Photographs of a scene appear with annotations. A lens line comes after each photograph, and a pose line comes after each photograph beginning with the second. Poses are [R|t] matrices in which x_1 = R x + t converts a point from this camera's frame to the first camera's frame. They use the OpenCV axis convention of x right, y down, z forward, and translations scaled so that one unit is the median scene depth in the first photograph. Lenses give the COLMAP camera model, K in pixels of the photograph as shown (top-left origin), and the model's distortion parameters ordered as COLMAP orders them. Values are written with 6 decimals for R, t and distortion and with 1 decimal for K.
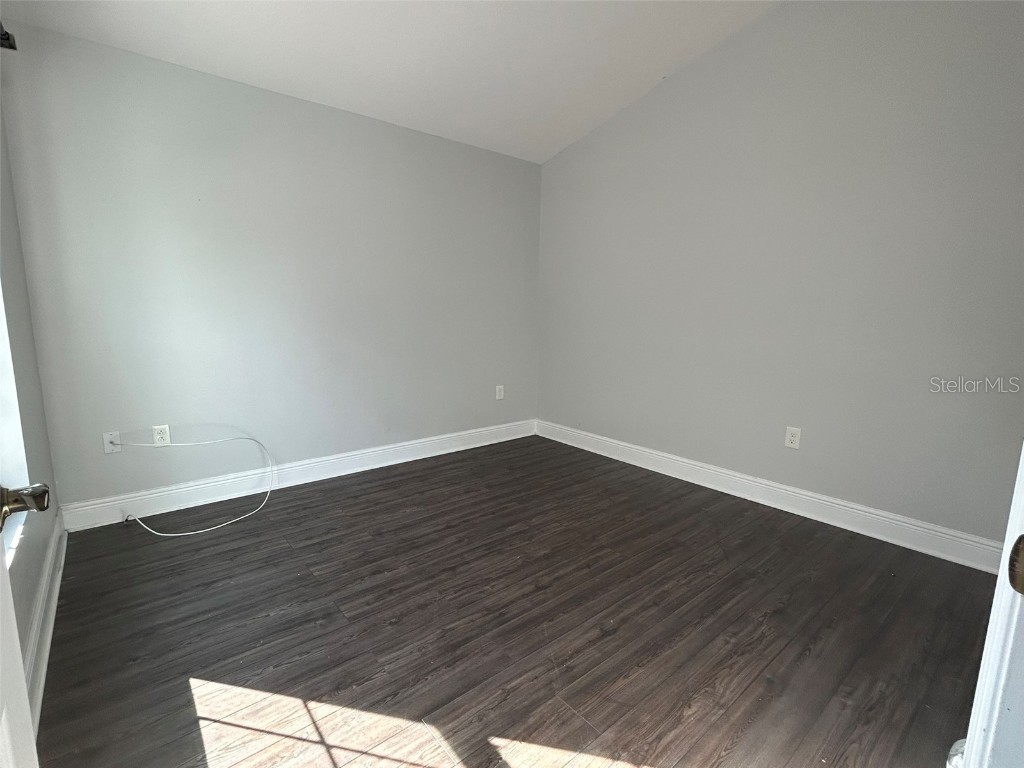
lens RADIAL K [[477.6, 0, 516.1], [0, 477.6, 387.8], [0, 0, 1]] dist [-0.006090, -0.001342]
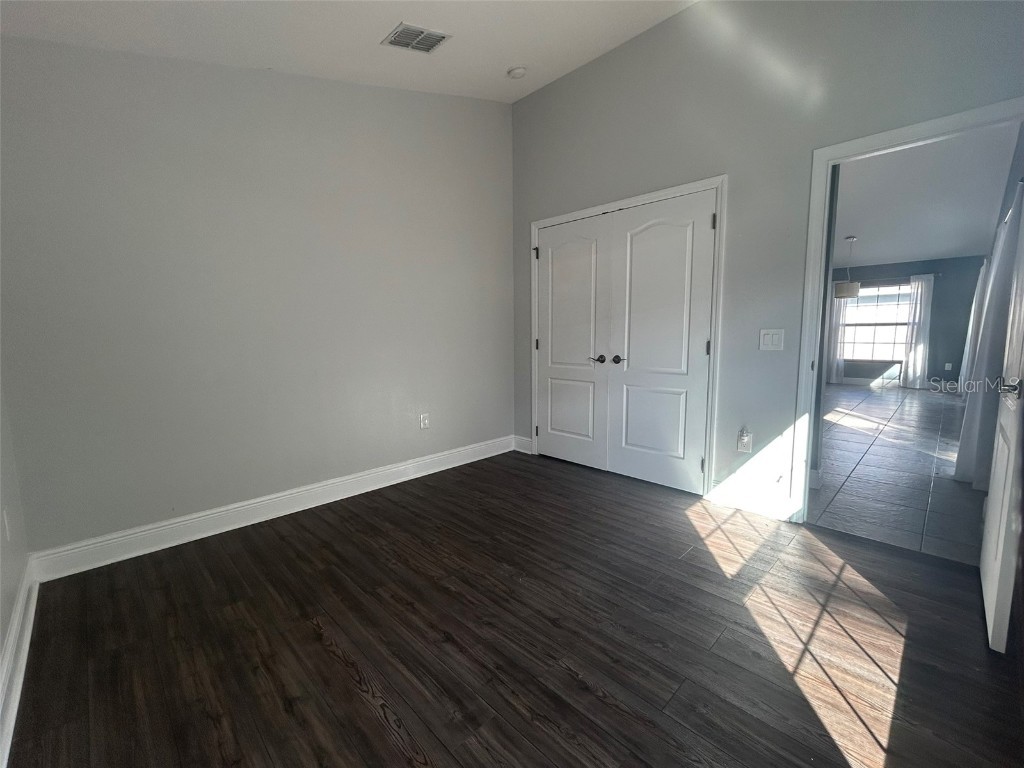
lens RADIAL K [[423.7, 0, 519.9], [0, 423.7, 383.4], [0, 0, 1]] dist [-0.000448, 0.000840]
pose [[-0.070669, -0.138039, 0.987902, -0.717715], [0.174783, 0.973343, 0.148507, -0.151699], [-0.982068, 0.183164, -0.044658, 0.860287]]
